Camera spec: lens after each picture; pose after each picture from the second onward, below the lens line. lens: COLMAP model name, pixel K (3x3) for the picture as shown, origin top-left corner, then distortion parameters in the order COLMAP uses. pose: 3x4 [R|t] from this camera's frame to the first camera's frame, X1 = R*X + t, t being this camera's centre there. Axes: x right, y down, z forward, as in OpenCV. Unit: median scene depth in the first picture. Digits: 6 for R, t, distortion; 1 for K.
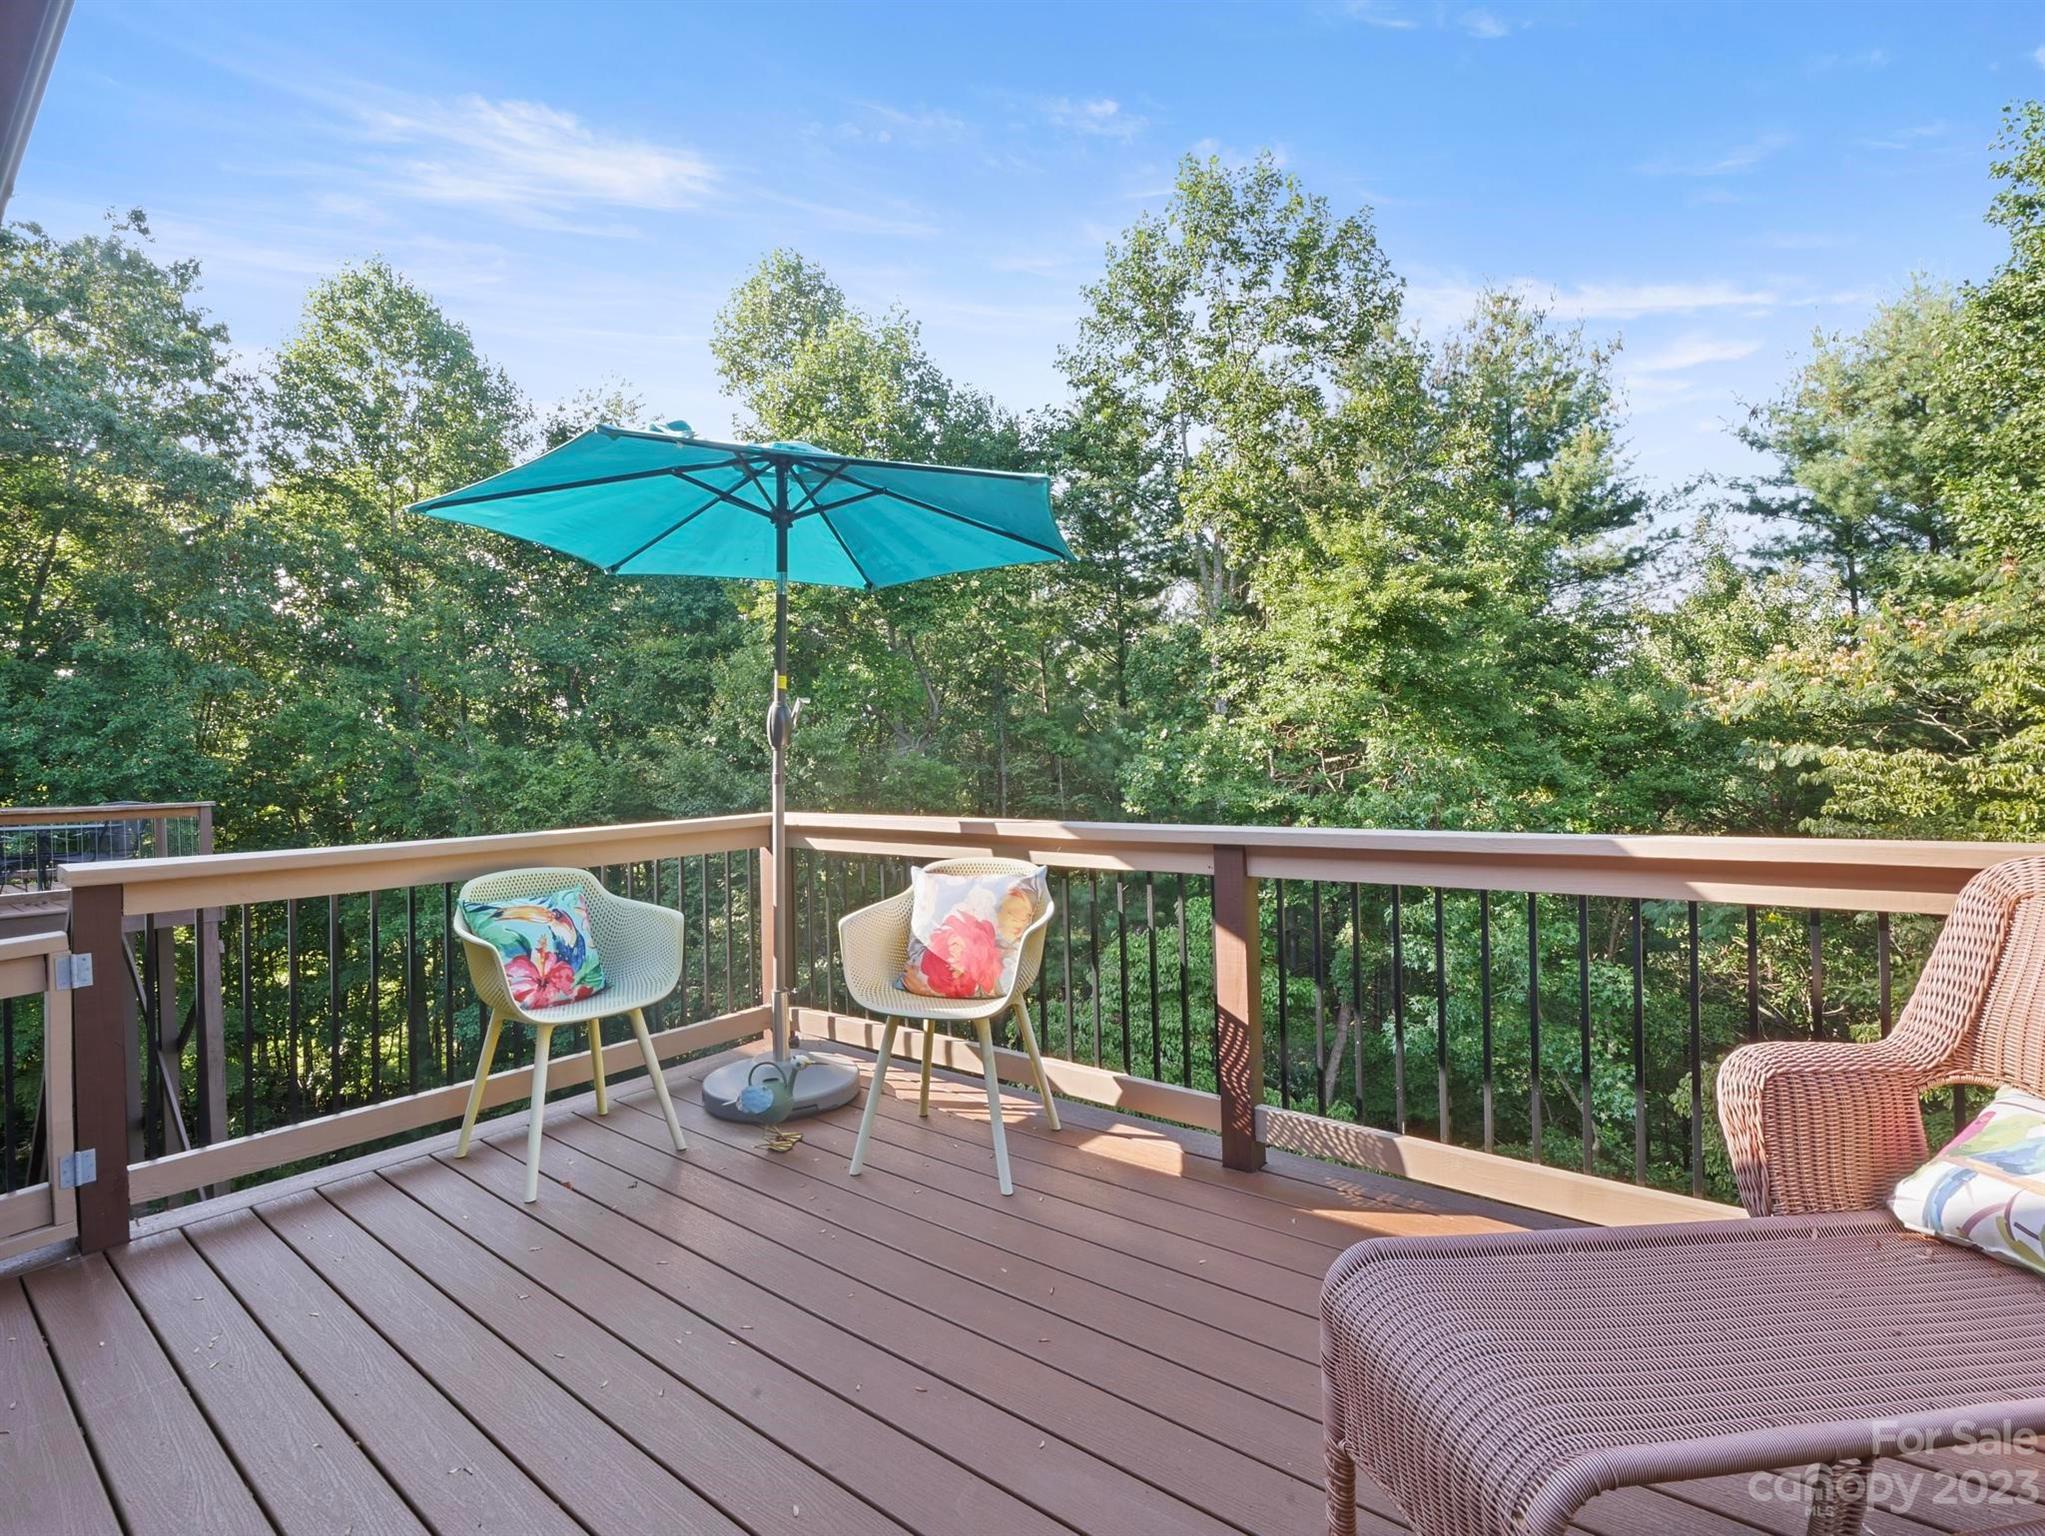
lens RADIAL K [[1010.4, 0, 1020.6], [0, 1010.4, 760.0], [0, 0, 1]] dist [-0.012814, -0.000578]
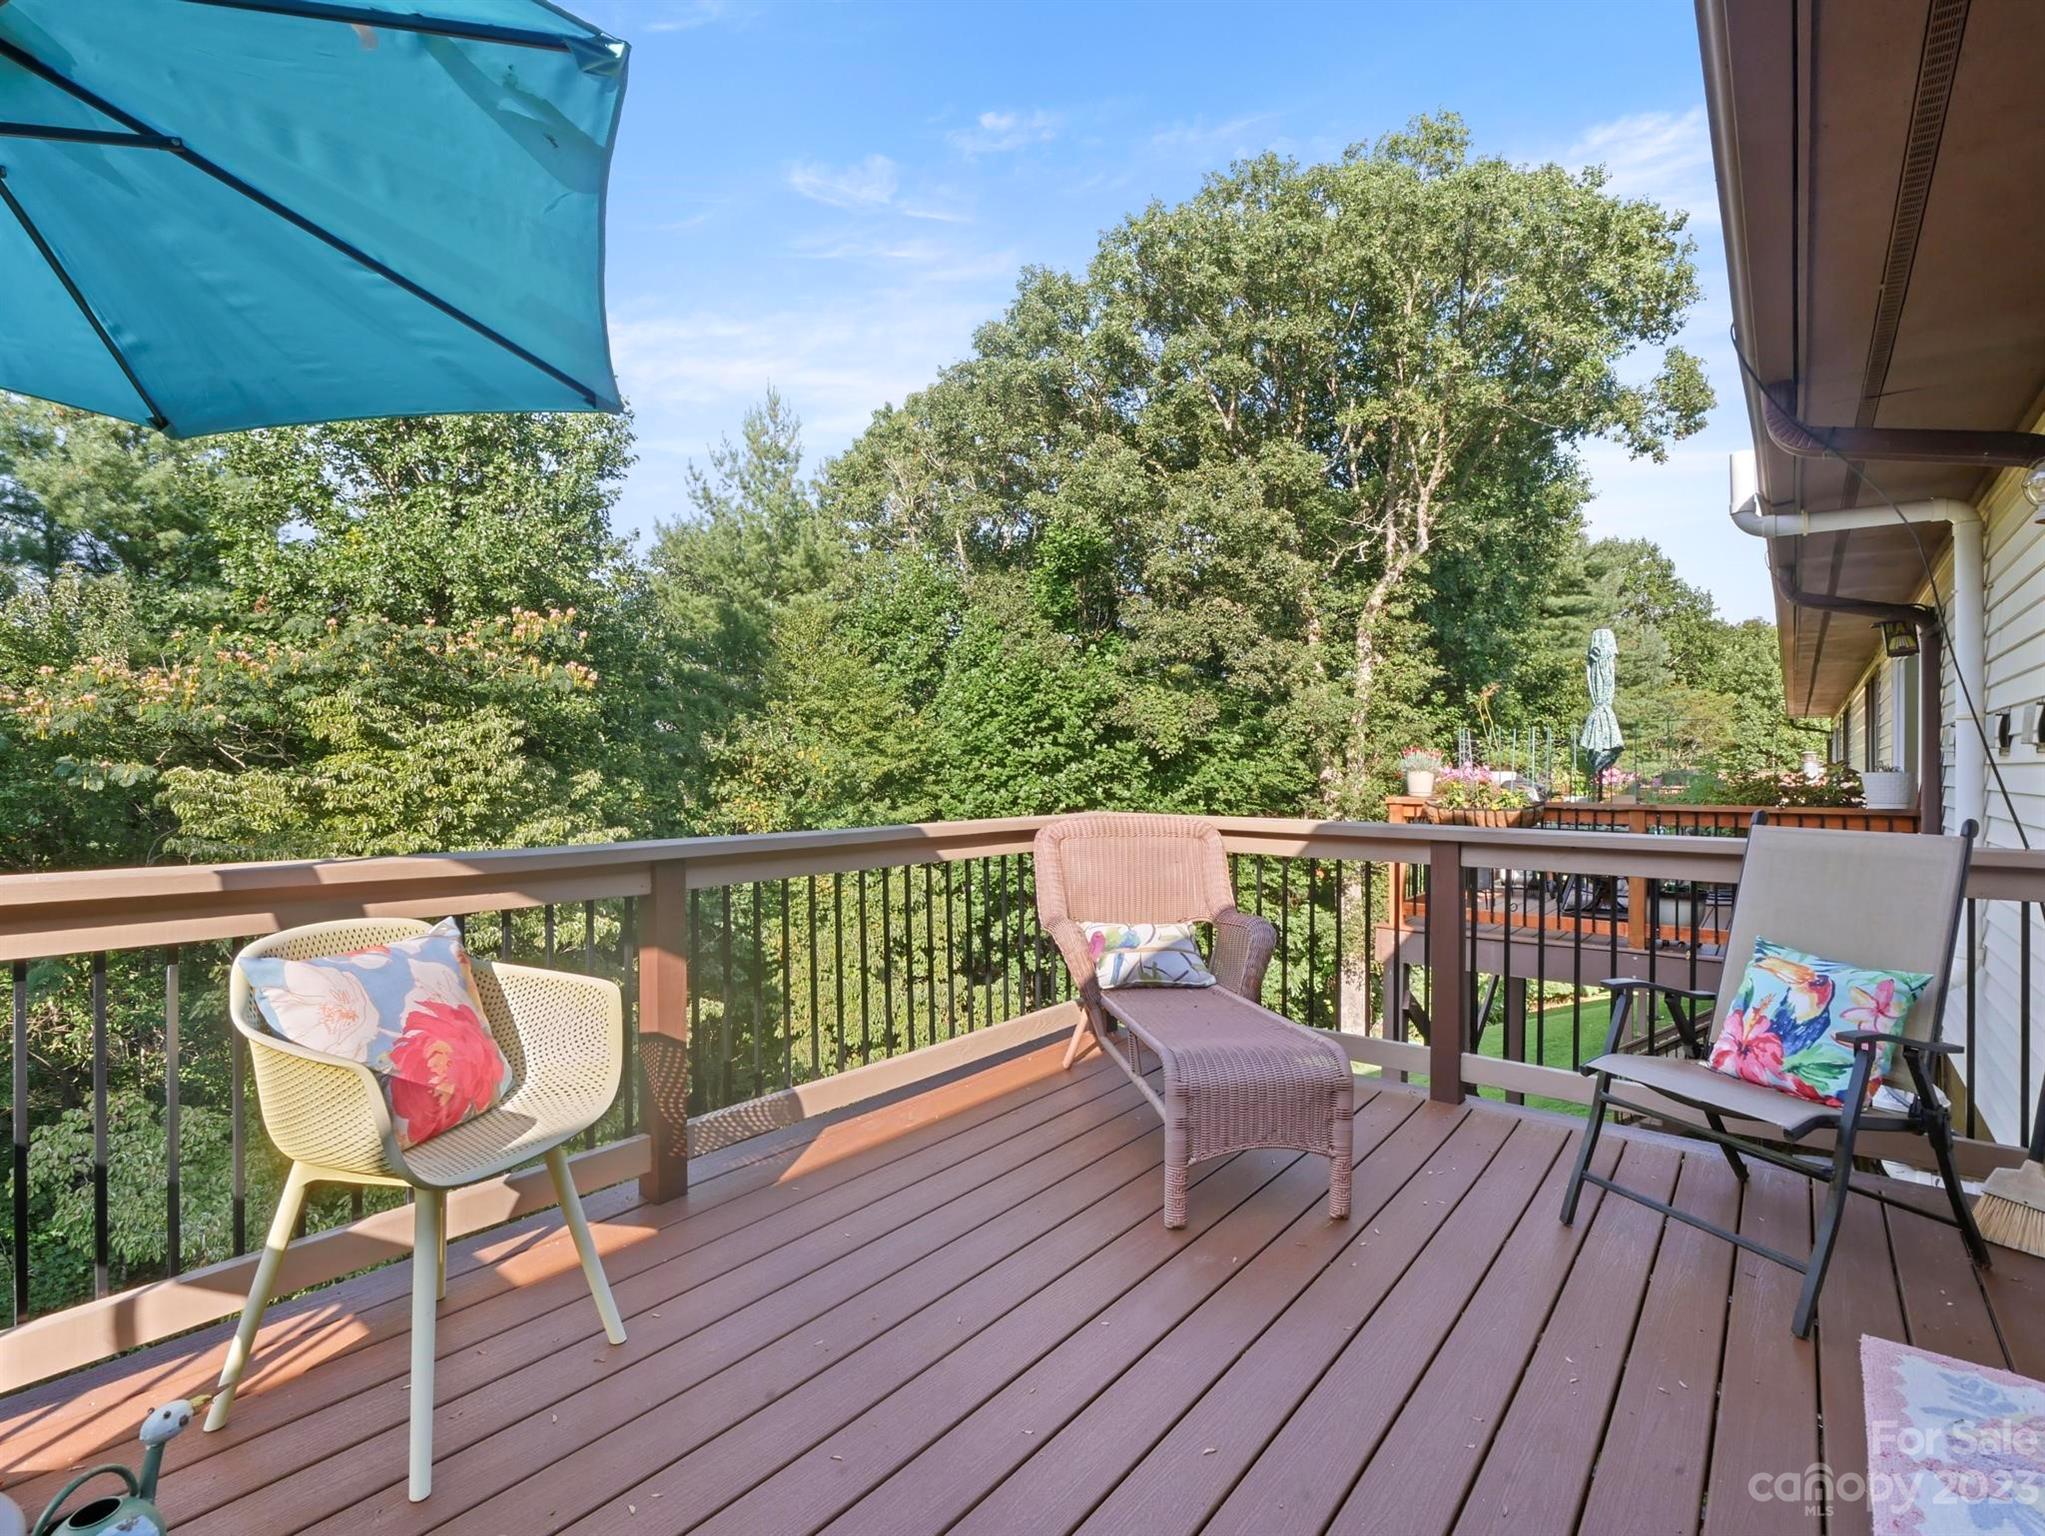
lens RADIAL K [[988.0, 0, 1002.4], [0, 988.0, 767.7], [0, 0, 1]] dist [-0.004221, -0.000687]
pose [[0.016491, 0.022123, 0.999619, -0.197478], [-0.006340, 0.999737, -0.022021, 0.004435], [-0.999844, -0.005974, 0.016627, 0.185666]]
